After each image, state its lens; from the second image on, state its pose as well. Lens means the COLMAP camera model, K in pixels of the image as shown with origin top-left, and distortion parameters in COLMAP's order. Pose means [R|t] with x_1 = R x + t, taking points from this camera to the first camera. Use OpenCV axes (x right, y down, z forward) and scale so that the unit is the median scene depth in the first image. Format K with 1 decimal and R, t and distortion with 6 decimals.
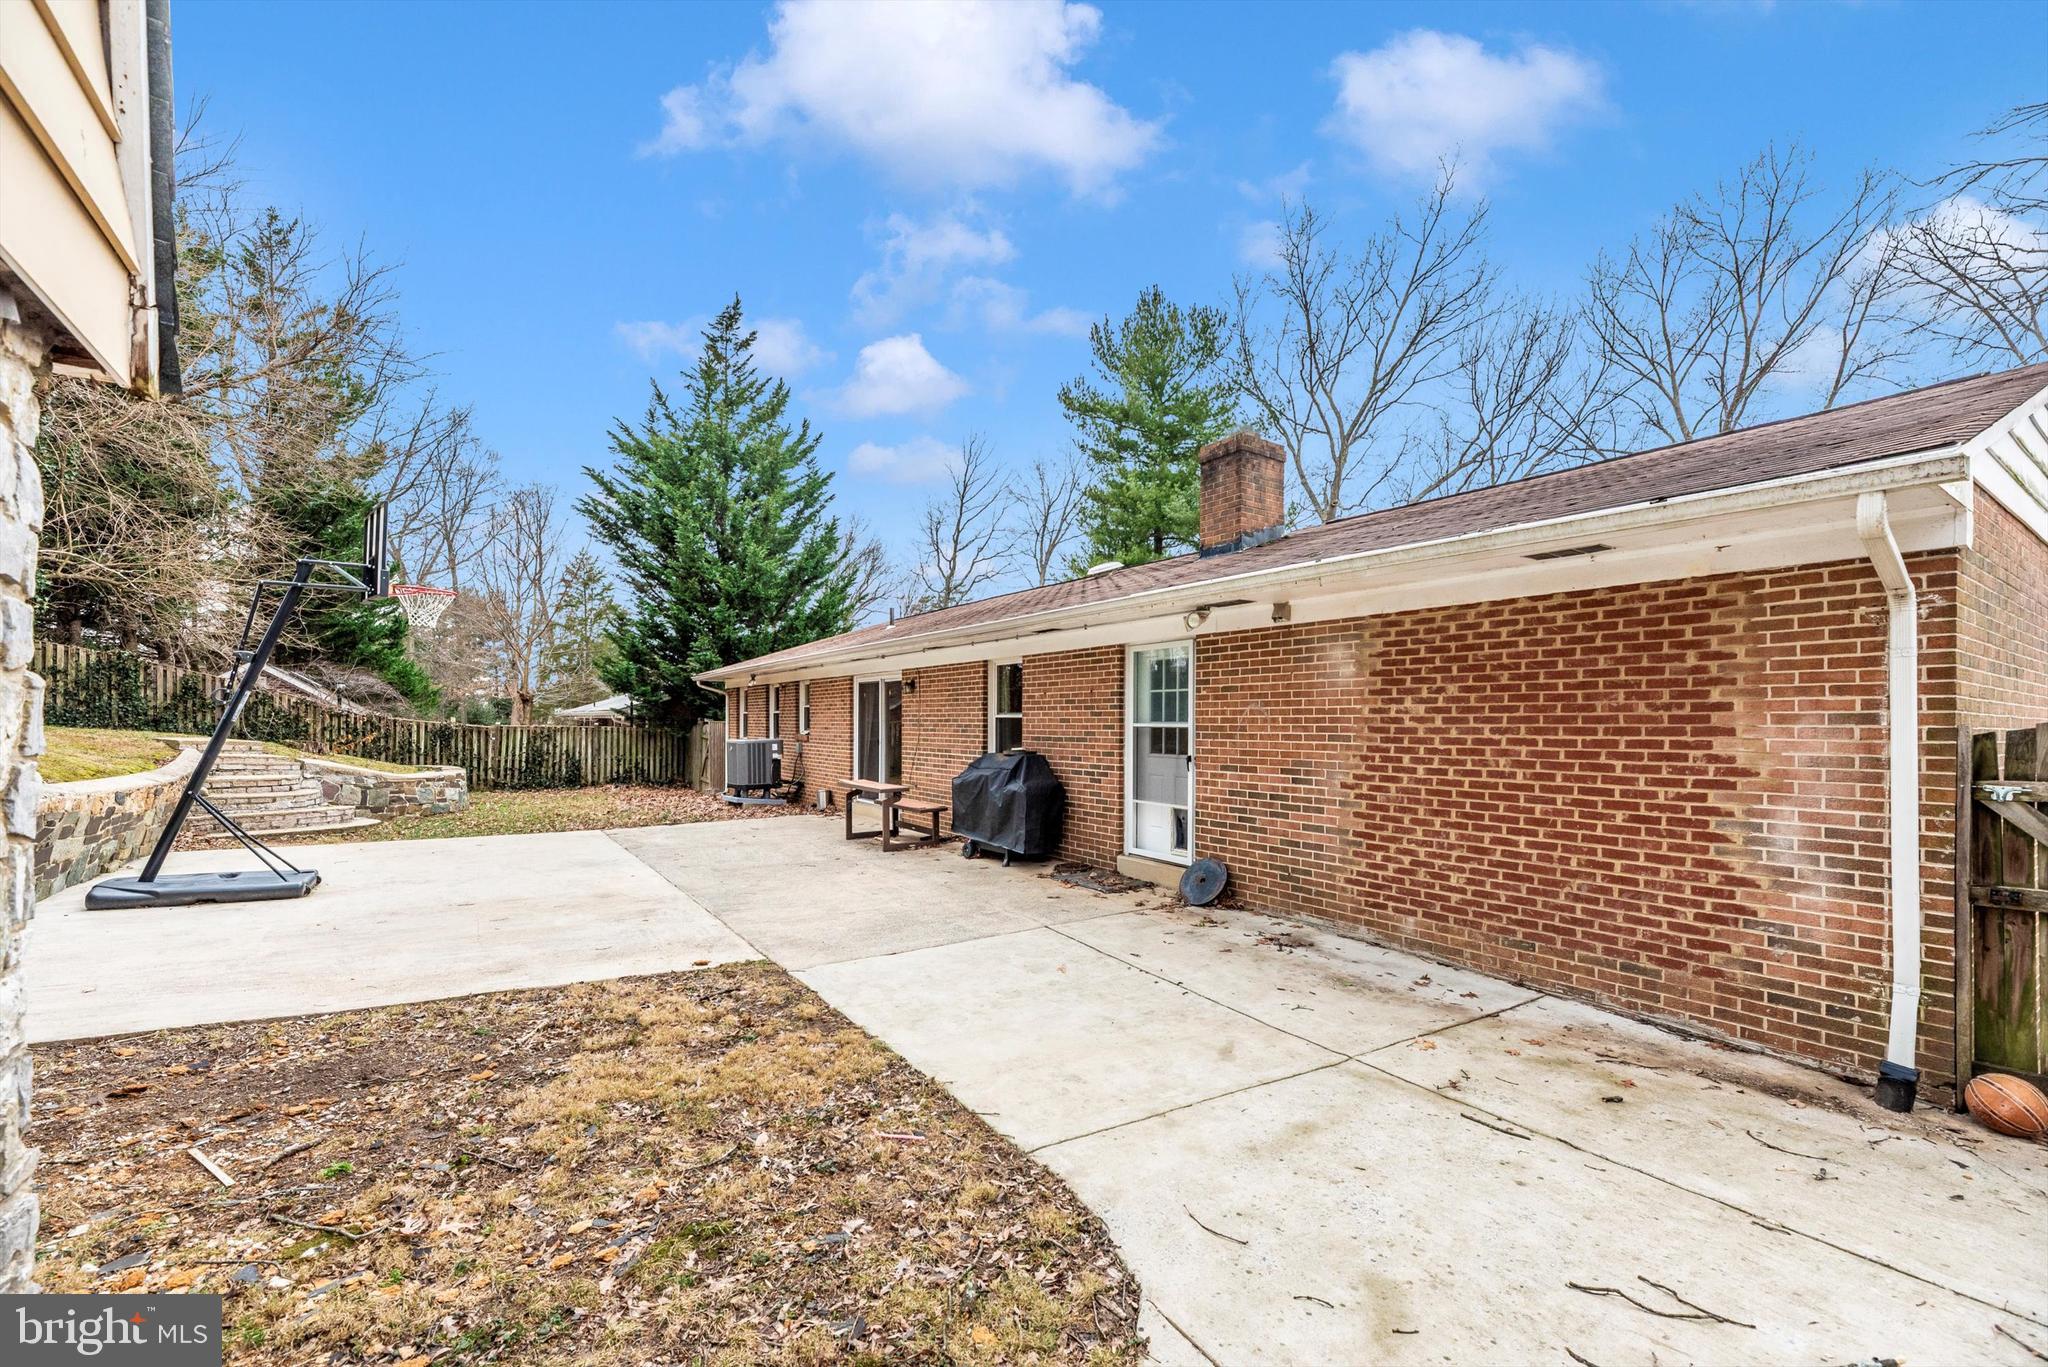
lens RADIAL K [[843.1, 0, 1036.4], [0, 843.1, 727.1], [0, 0, 1]] dist [-0.000878, 0.000271]
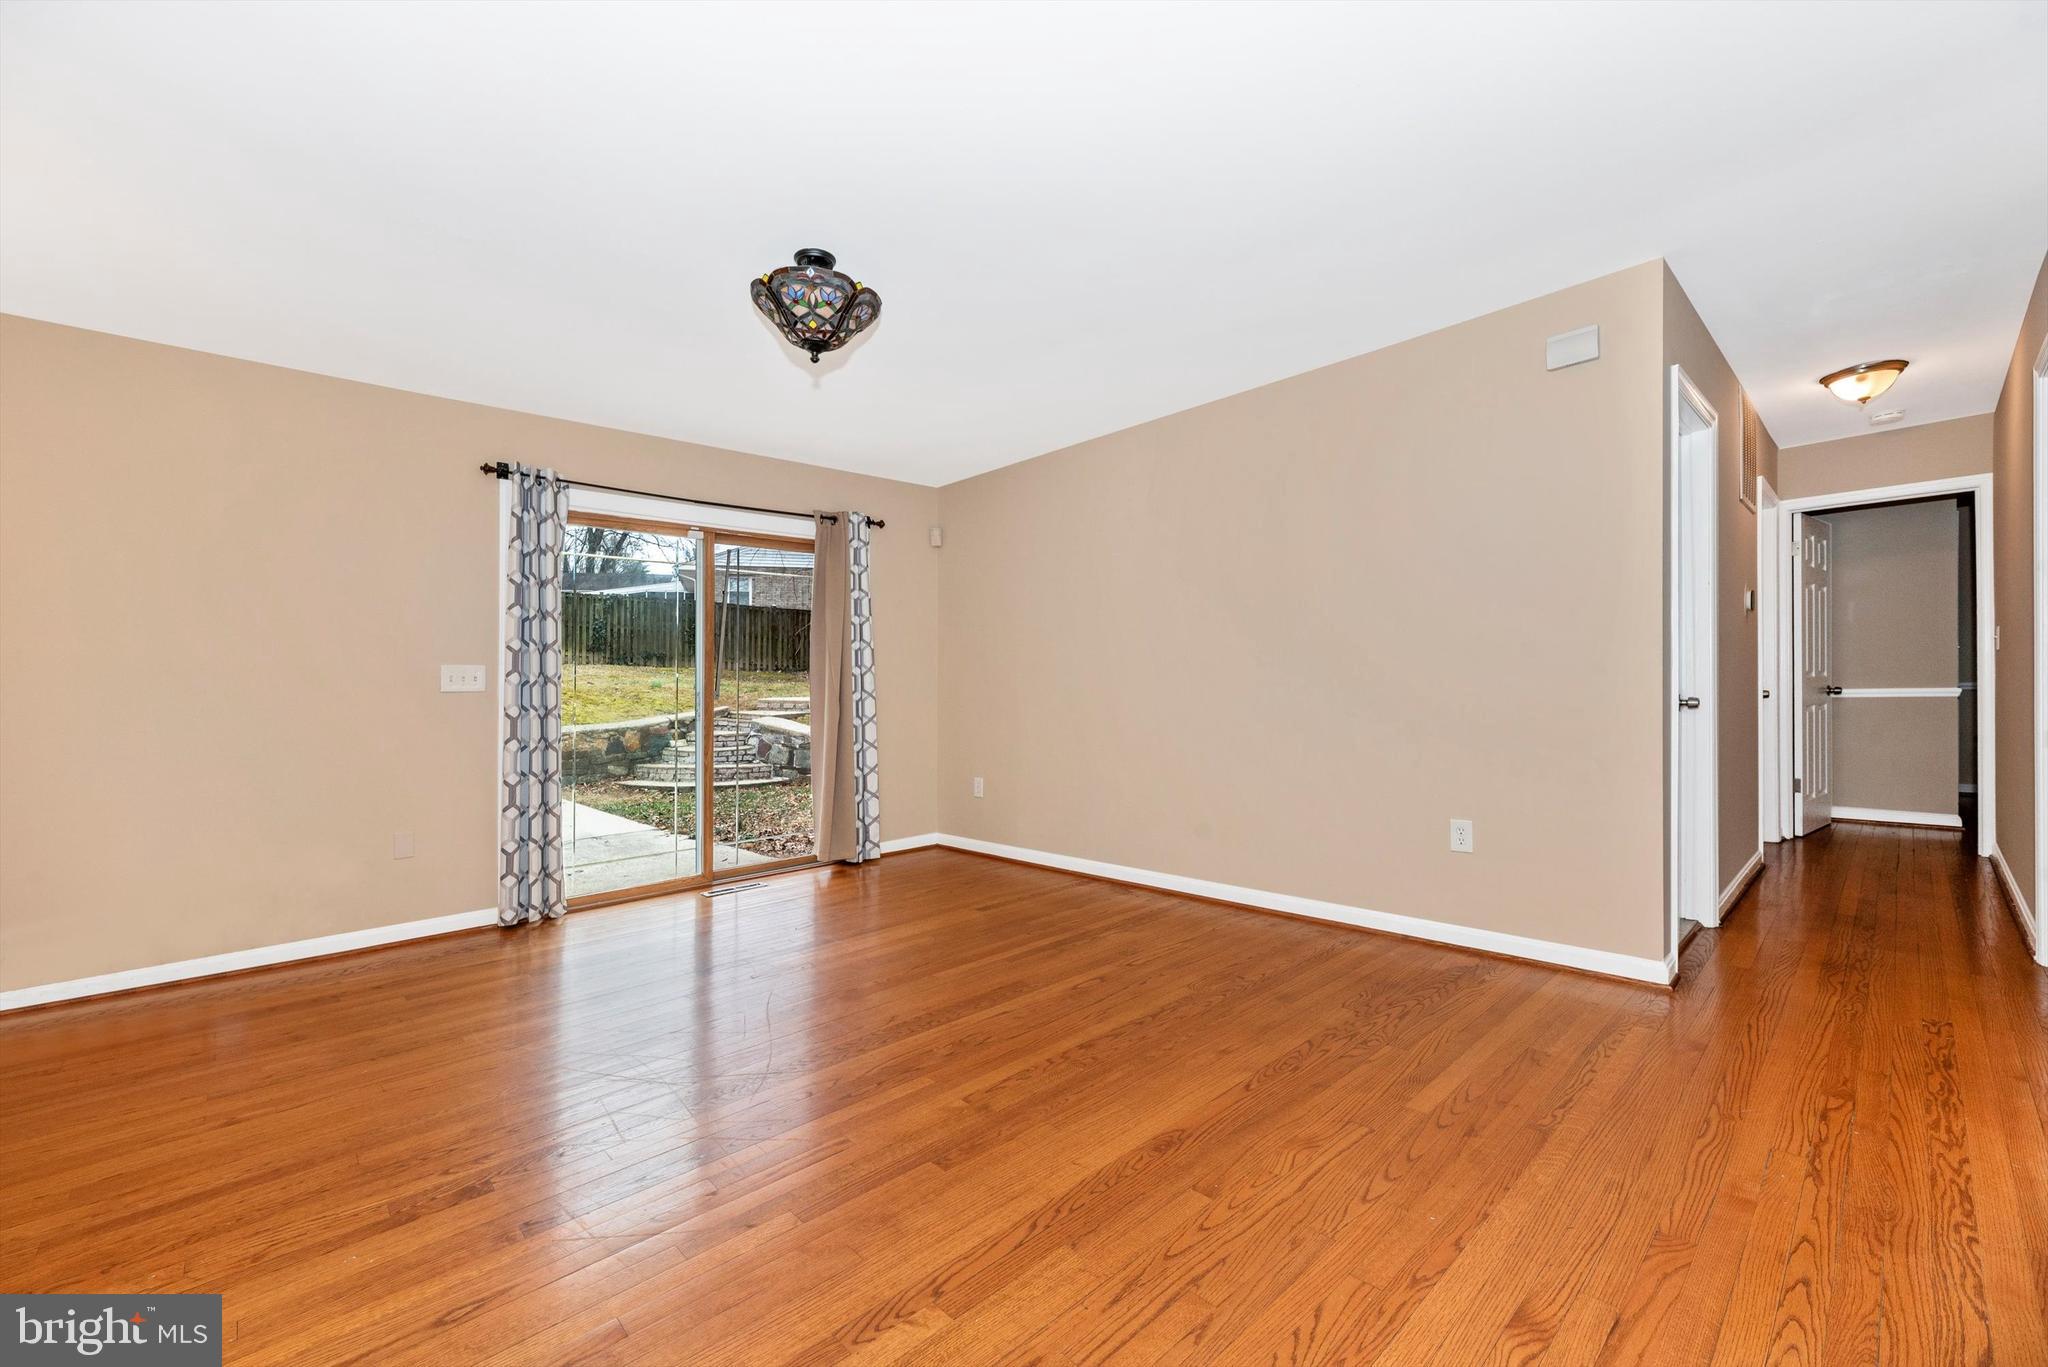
lens RADIAL K [[843.1, 0, 1036.0], [0, 843.1, 685.3], [0, 0, 1]] dist [-0.000878, 0.000271]
pose [[0.167977, -0.011100, -0.985728, 0.553750], [0.019864, 0.999772, -0.007873, 0.031496], [0.985591, -0.018258, 0.168159, 2.793342]]
